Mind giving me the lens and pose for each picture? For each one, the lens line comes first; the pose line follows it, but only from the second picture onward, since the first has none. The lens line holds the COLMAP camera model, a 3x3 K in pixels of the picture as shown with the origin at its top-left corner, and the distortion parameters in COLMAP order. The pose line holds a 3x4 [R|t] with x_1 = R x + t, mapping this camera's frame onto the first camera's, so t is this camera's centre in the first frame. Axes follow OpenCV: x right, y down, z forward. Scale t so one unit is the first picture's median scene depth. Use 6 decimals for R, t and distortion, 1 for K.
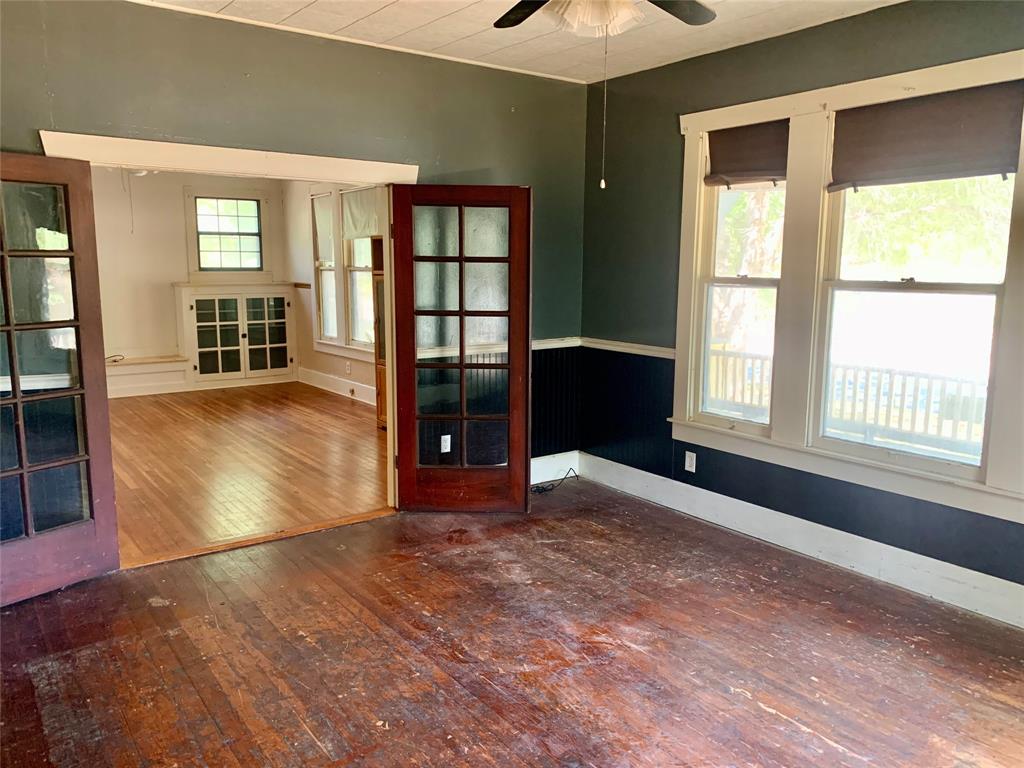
lens RADIAL K [[782.4, 0, 509.1], [0, 782.4, 394.3], [0, 0, 1]] dist [0.049865, -0.046122]
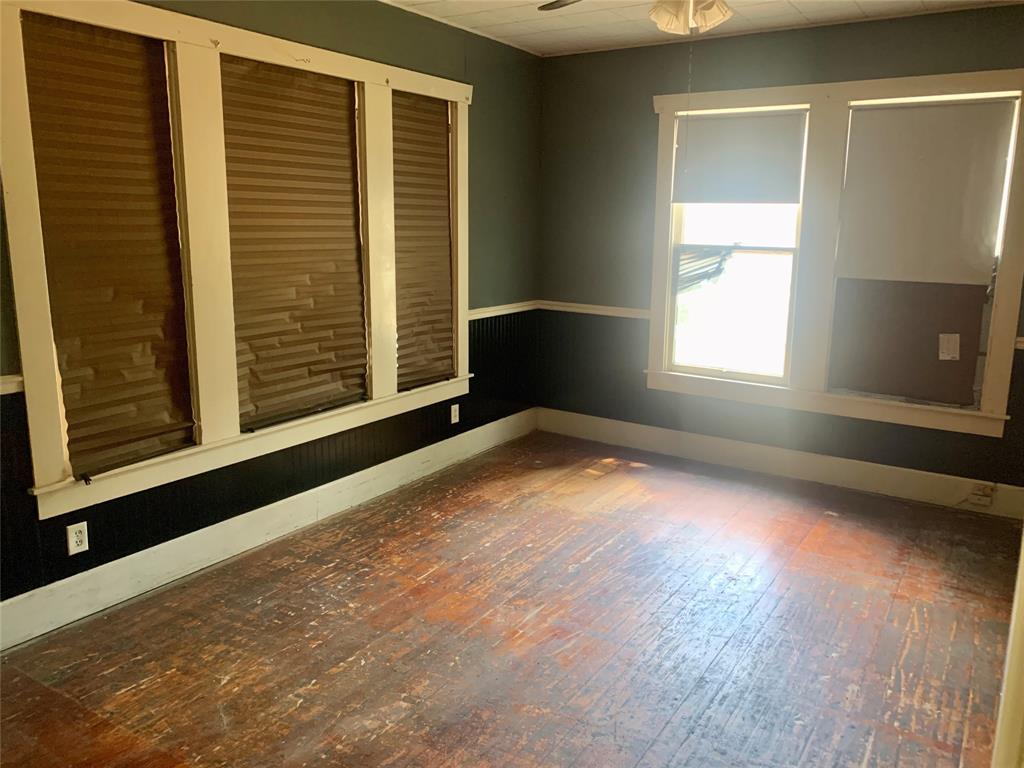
lens RADIAL K [[782.4, 0, 513.8], [0, 782.4, 378.5], [0, 0, 1]] dist [0.049865, -0.046122]
pose [[-0.362514, -0.194987, 0.911353, -0.644501], [0.139885, 0.955407, 0.260056, -0.218824], [-0.921421, 0.221758, -0.319072, 1.184295]]
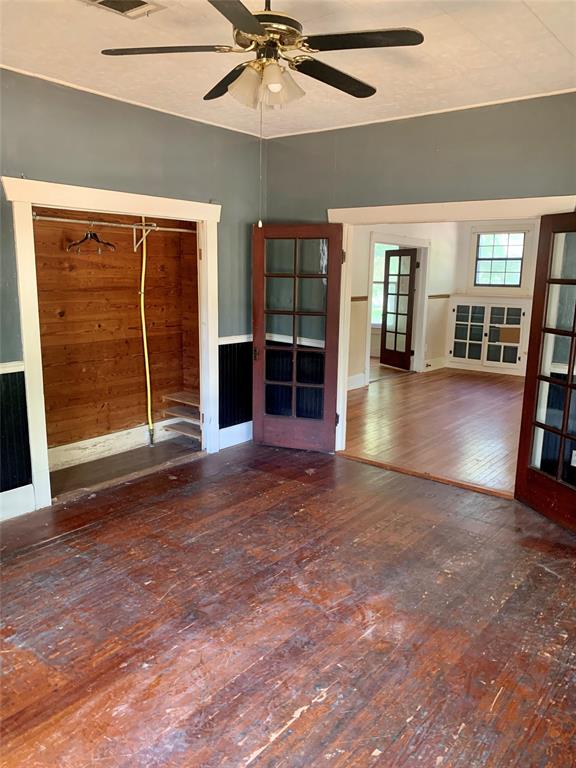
lens RADIAL K [[586.8, 0, 284.5], [0, 586.8, 396.0], [0, 0, 1]] dist [0.049865, -0.046122]
pose [[0.262132, 0.204365, -0.943145, 0.787293], [-0.171934, 0.971573, 0.162738, -0.111479], [0.949592, 0.119500, 0.289817, 0.559828]]
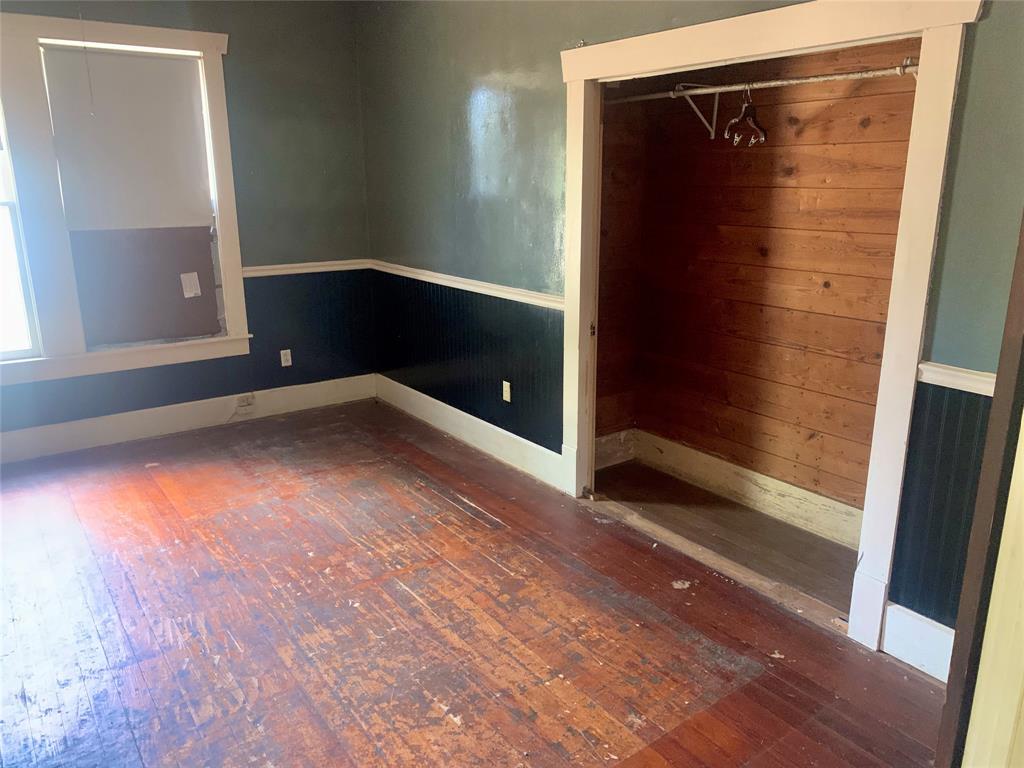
lens RADIAL K [[782.4, 0, 508.0], [0, 782.4, 377.2], [0, 0, 1]] dist [0.049865, -0.046122]
pose [[-0.999898, -0.003513, 0.013814, -0.304217], [0.002485, 0.911344, 0.411638, -0.262517], [-0.014036, 0.411631, -0.911243, 1.453875]]
